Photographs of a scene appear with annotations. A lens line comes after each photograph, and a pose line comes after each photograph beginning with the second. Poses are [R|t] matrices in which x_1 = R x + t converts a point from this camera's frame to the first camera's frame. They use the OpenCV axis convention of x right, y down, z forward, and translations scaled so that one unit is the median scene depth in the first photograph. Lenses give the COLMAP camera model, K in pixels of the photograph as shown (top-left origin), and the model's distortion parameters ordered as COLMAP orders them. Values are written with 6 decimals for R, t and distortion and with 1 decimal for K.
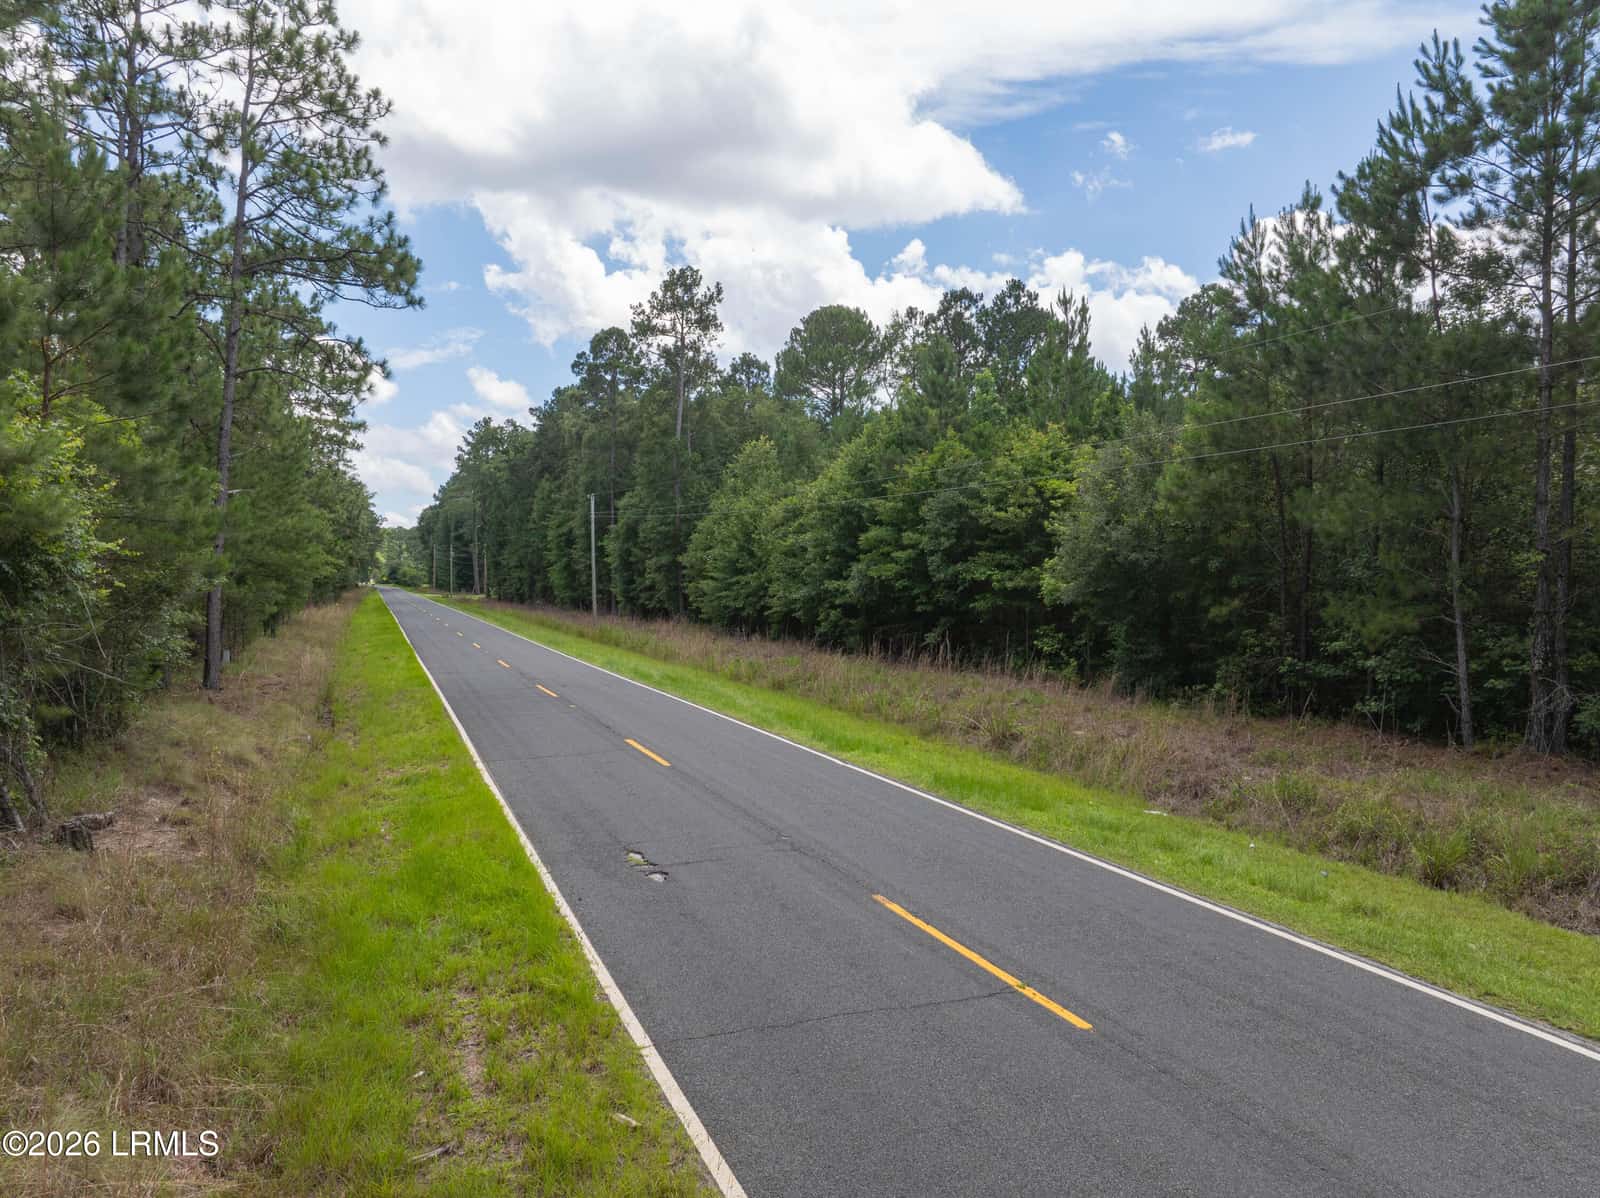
lens RADIAL K [[1123.0, 0, 802.2], [0, 1123.0, 600.3], [0, 0, 1]] dist [-0.055713, 0.025359]
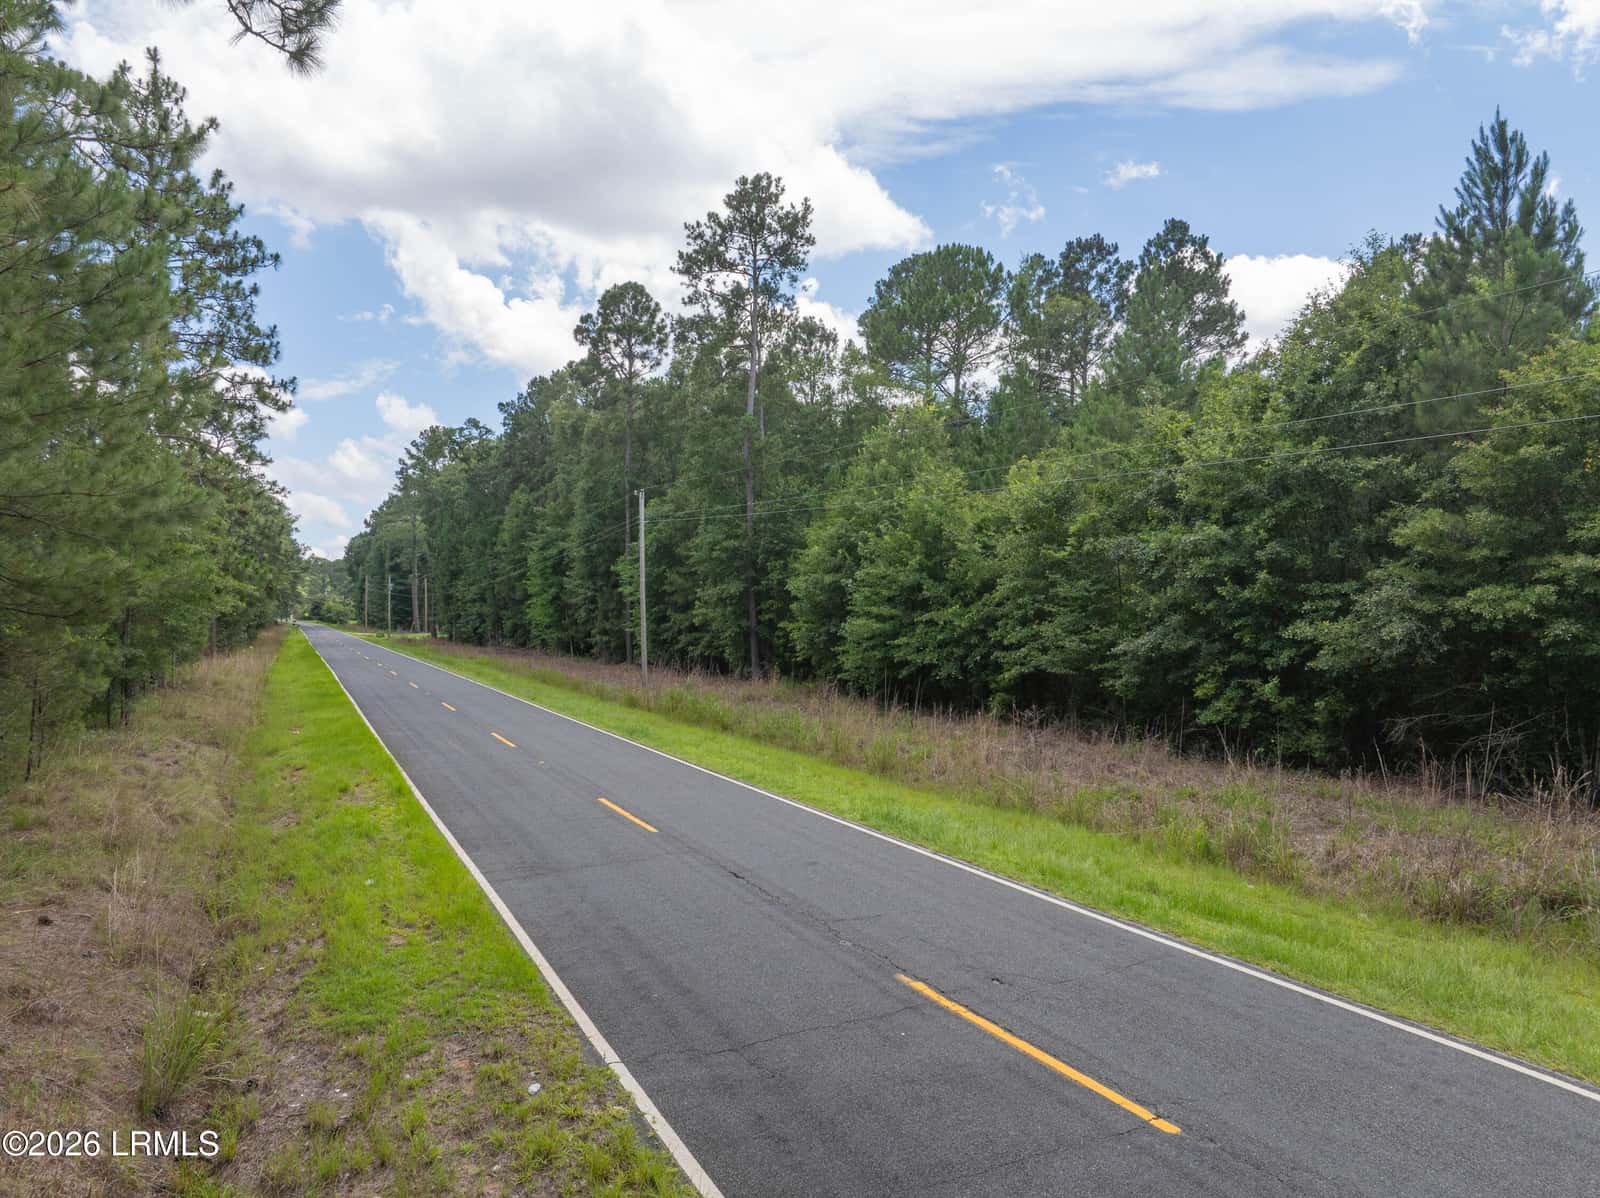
lens RADIAL K [[1123.0, 0, 810.9], [0, 1123.0, 602.3], [0, 0, 1]] dist [-0.055713, 0.025359]
pose [[0.997560, -0.006494, 0.069507, -0.122489], [0.008368, 0.999608, -0.026714, -0.008350], [-0.069307, 0.027230, 0.997224, 0.298606]]
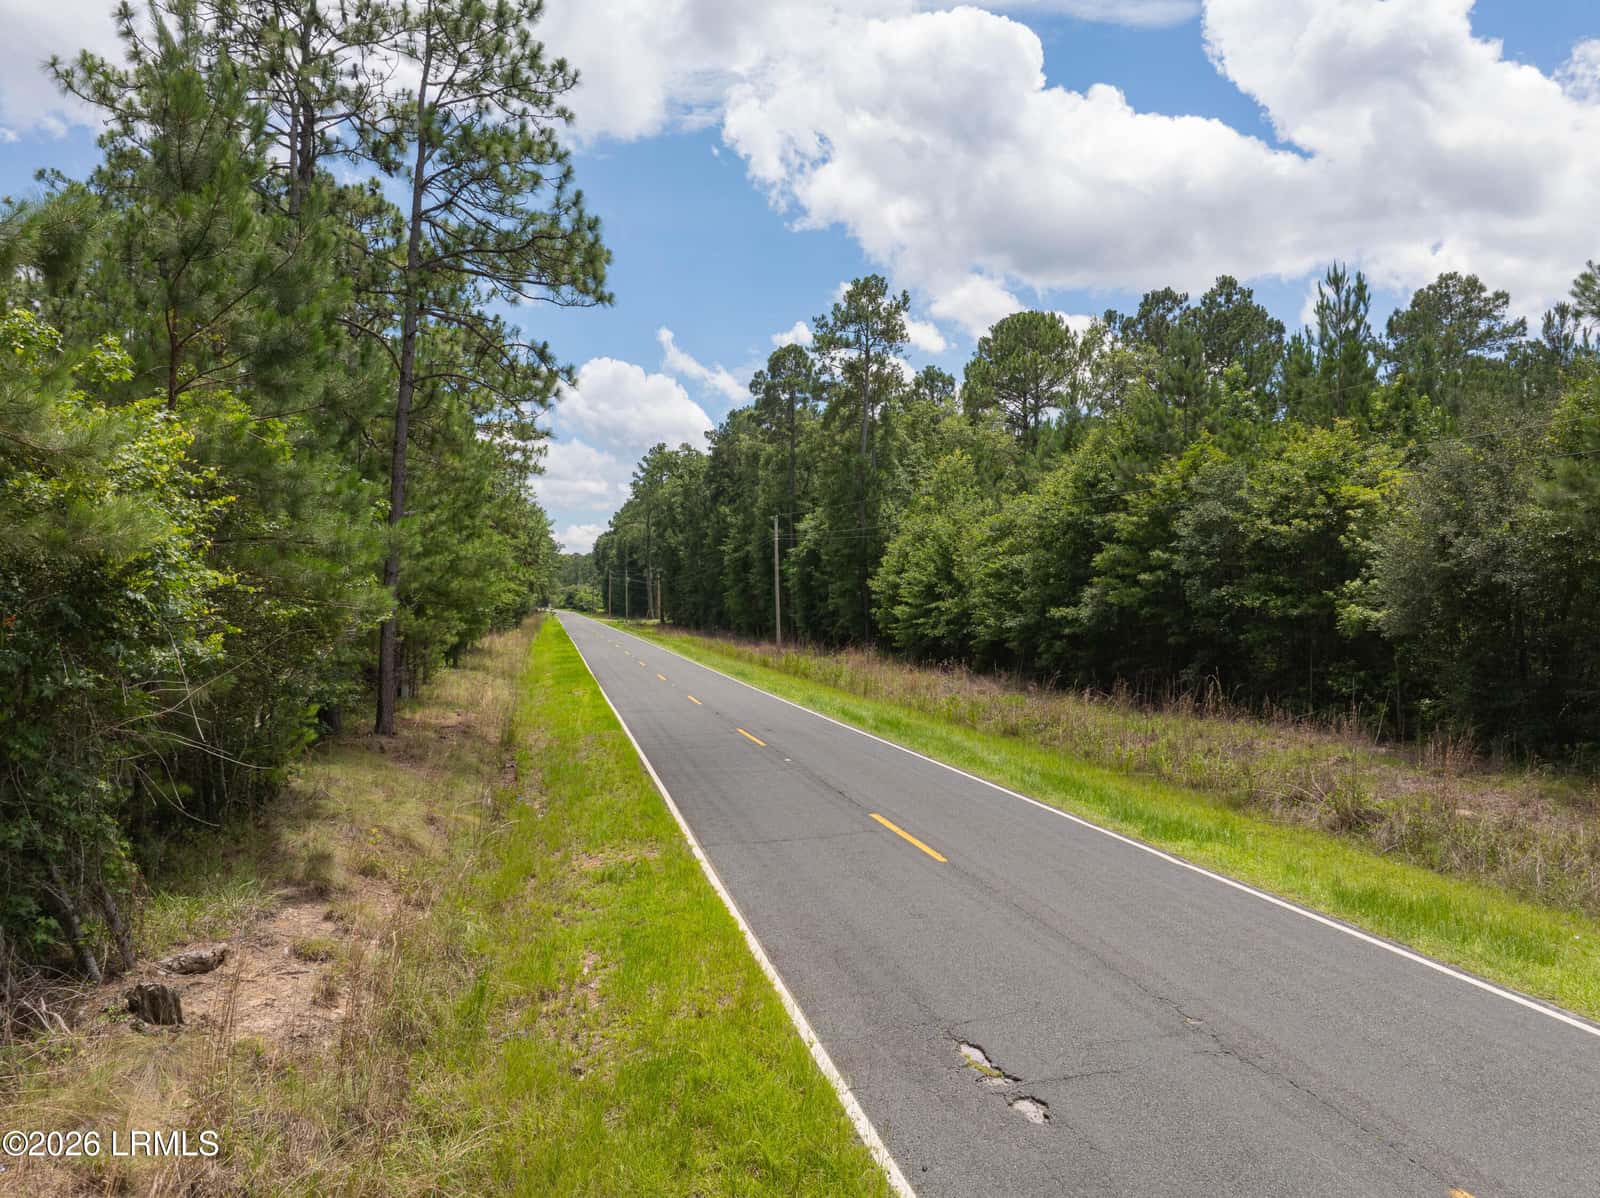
lens RADIAL K [[1123.0, 0, 796.2], [0, 1123.0, 606.4], [0, 0, 1]] dist [-0.055713, 0.025359]
pose [[0.988537, -0.004371, -0.150913, -0.024186], [0.002054, 0.999878, -0.015506, -0.002858], [0.150962, 0.015018, 0.988425, 0.055660]]
